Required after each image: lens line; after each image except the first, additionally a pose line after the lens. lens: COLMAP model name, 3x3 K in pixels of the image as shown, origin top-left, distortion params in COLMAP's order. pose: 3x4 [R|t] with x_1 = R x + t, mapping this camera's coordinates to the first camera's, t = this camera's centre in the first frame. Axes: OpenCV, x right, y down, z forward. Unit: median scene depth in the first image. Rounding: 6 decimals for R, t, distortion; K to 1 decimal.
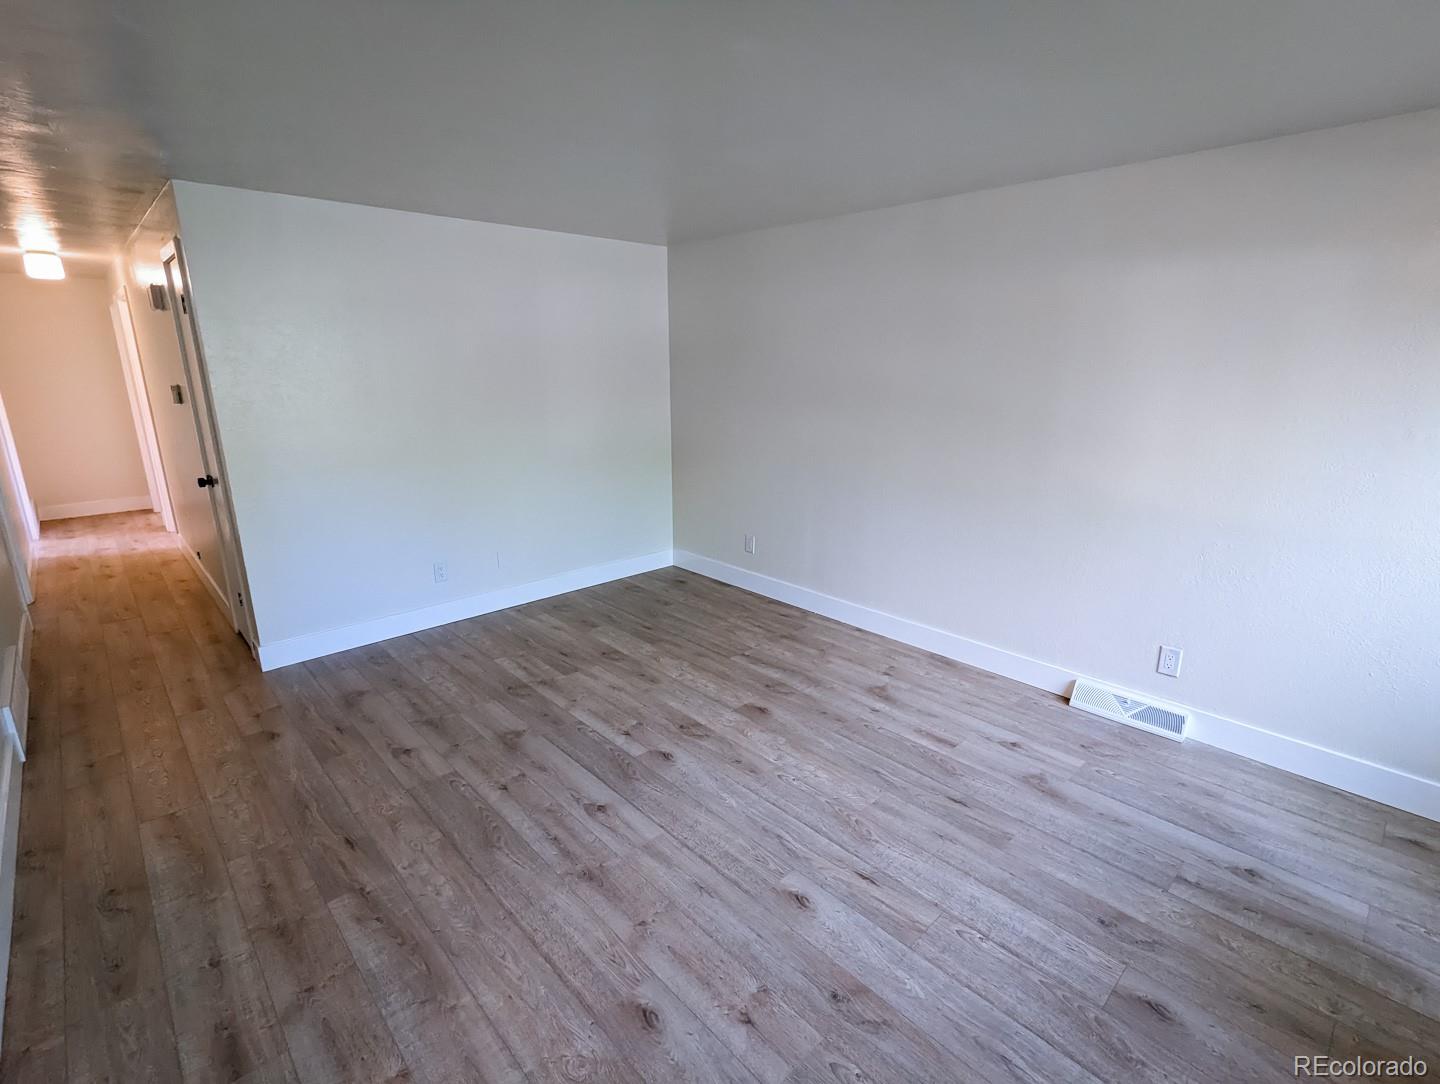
lens RADIAL K [[686.4, 0, 720.6], [0, 686.4, 543.9], [0, 0, 1]] dist [-0.003411, 0.001998]
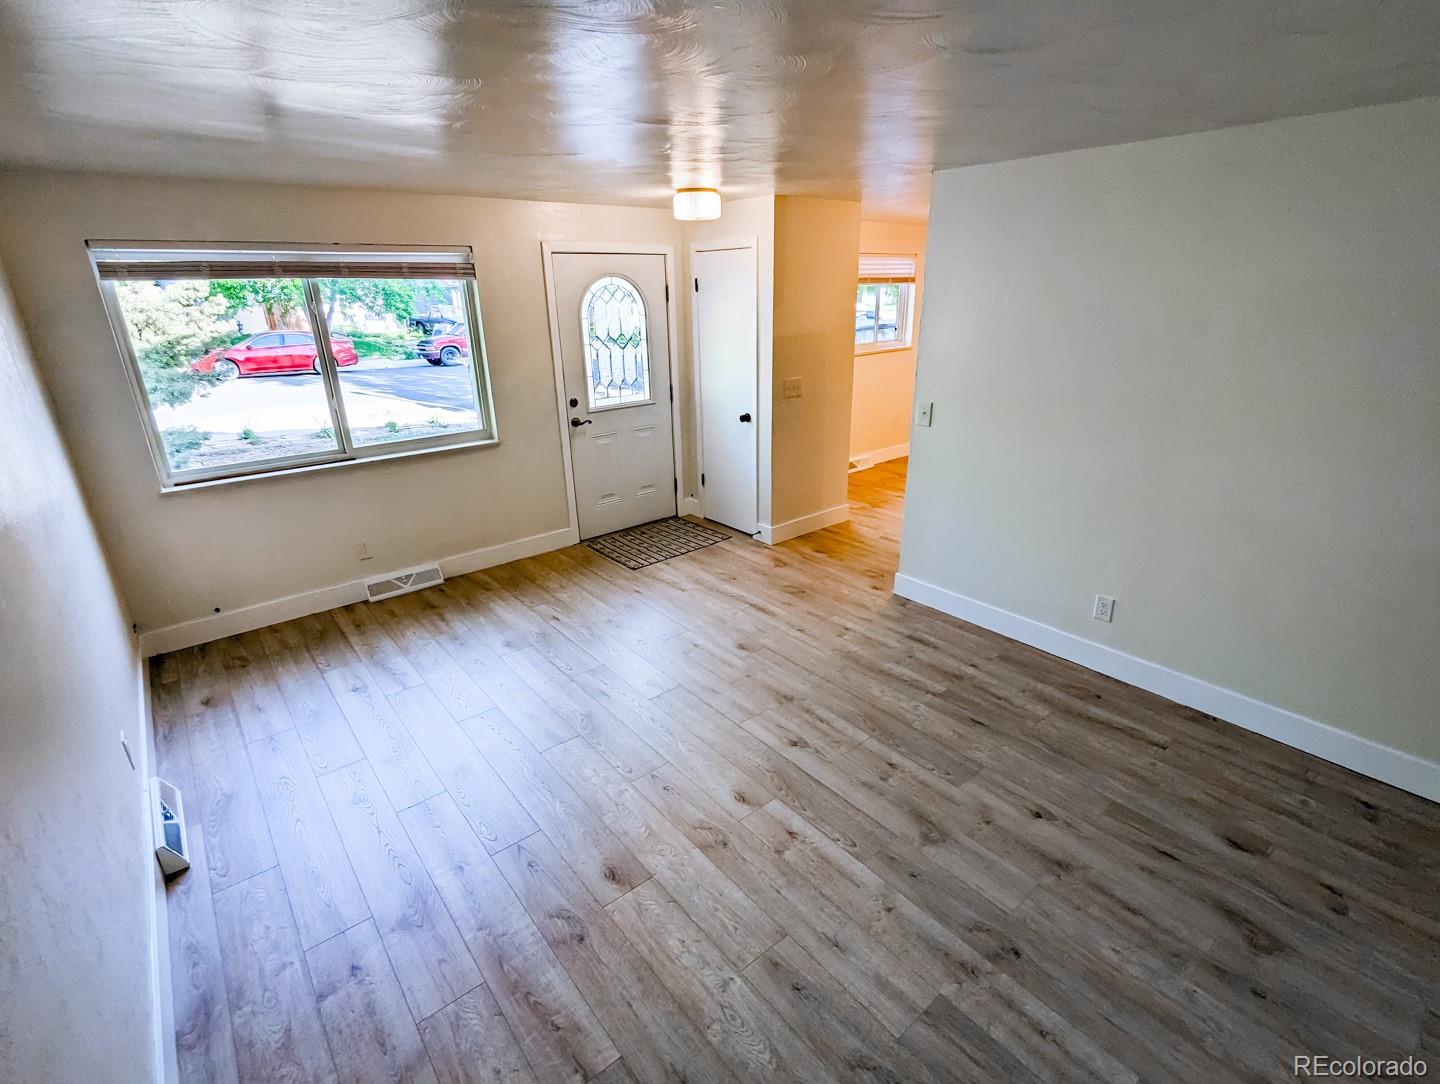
lens RADIAL K [[682.9, 0, 720.8], [0, 682.9, 545.5], [0, 0, 1]] dist [0.002608, 0.000433]
pose [[-0.997809, -0.009938, 0.065402, -0.108152], [0.030542, 0.807765, 0.588712, -0.508085], [-0.058681, 0.589420, -0.805693, 1.540359]]
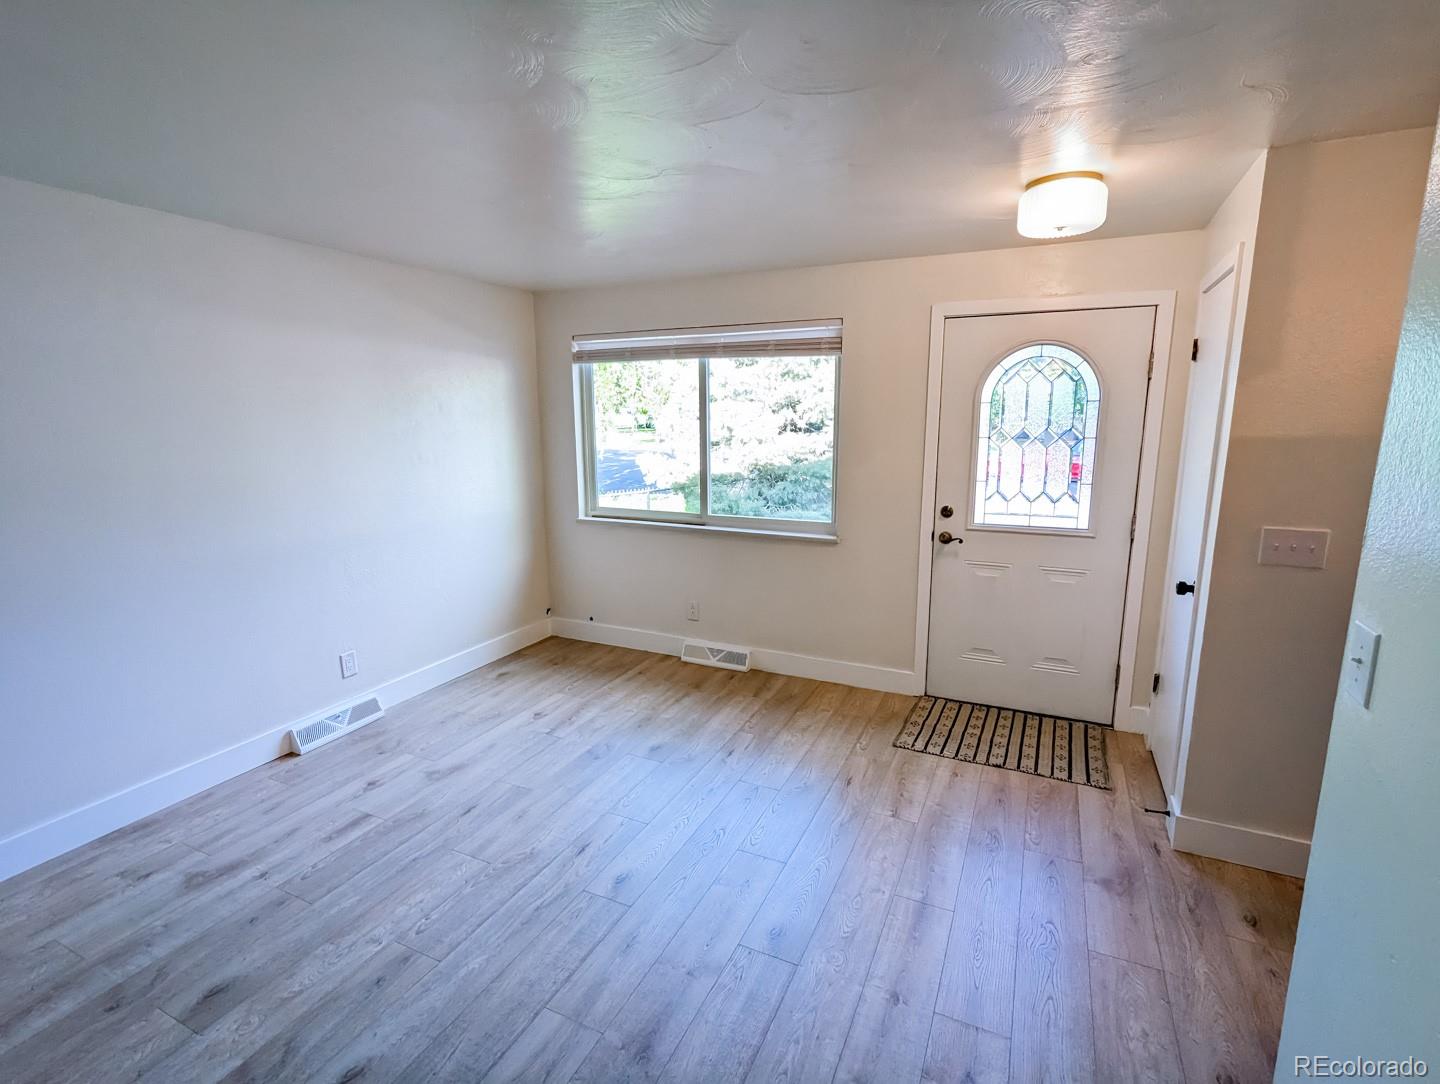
lens RADIAL K [[686.4, 0, 720.6], [0, 686.4, 543.9], [0, 0, 1]] dist [-0.003411, 0.001998]
pose [[-0.363349, -0.176829, 0.914718, -0.648924], [0.246184, 0.928701, 0.277322, -0.199457], [-0.898538, 0.325953, -0.293910, 0.737815]]
